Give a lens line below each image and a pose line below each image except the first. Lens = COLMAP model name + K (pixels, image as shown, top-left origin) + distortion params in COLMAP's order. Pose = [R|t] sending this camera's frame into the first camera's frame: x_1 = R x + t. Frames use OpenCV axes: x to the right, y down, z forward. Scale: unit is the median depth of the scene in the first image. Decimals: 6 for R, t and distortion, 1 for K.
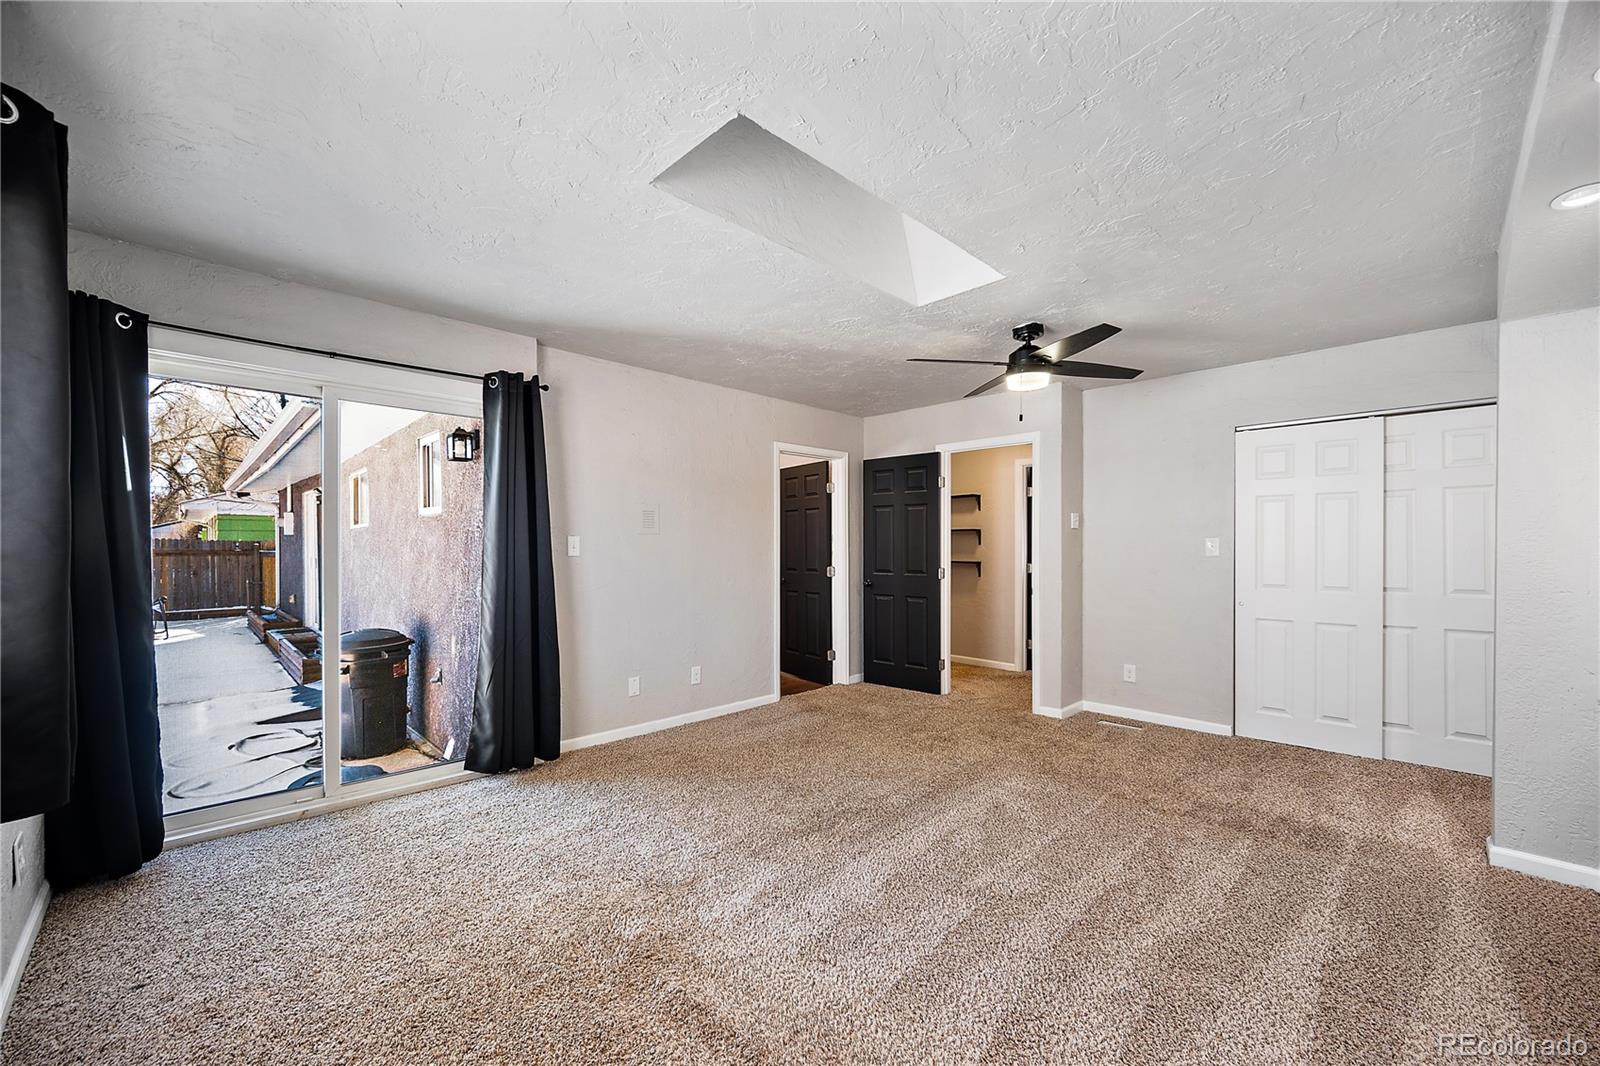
lens RADIAL K [[631.5, 0, 777.4], [0, 631.5, 550.8], [0, 0, 1]] dist [-0.004443, 0.000327]
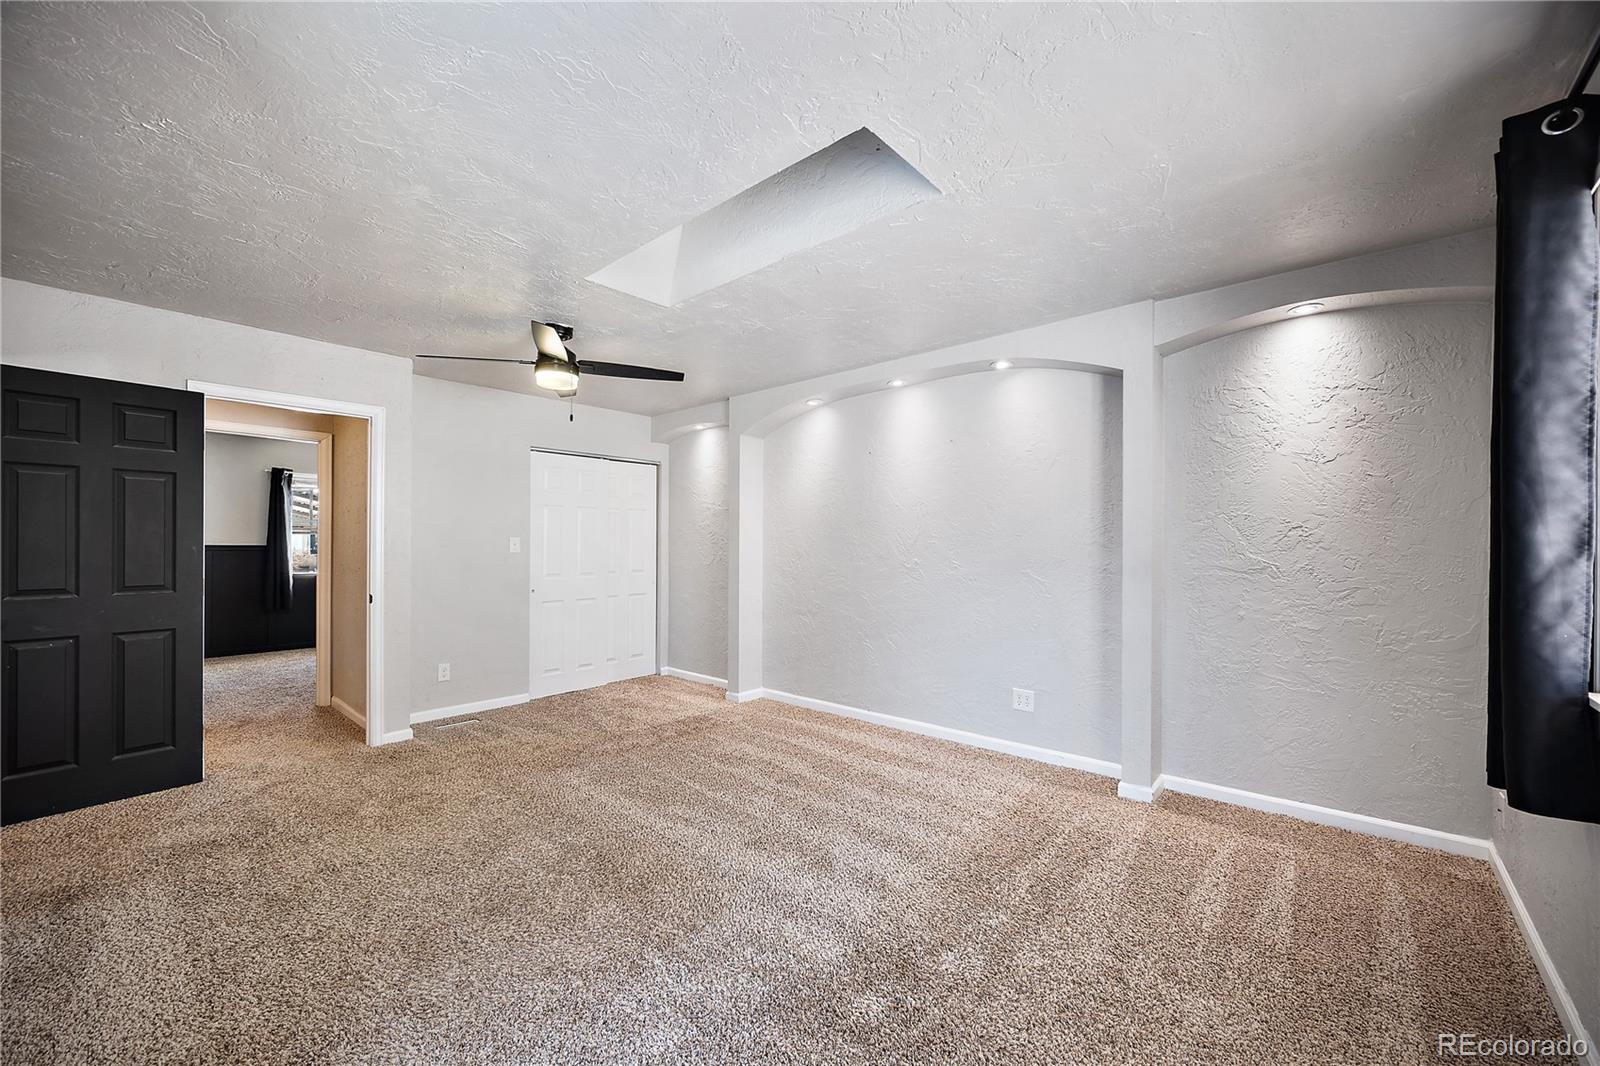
lens RADIAL K [[631.5, 0, 806.9], [0, 631.5, 538.2], [0, 0, 1]] dist [-0.004443, 0.000327]
pose [[-0.095156, 0.005650, 0.995446, -0.559090], [0.004058, 0.999978, -0.005288, -0.008383], [-0.995454, 0.003537, -0.095177, 0.615791]]
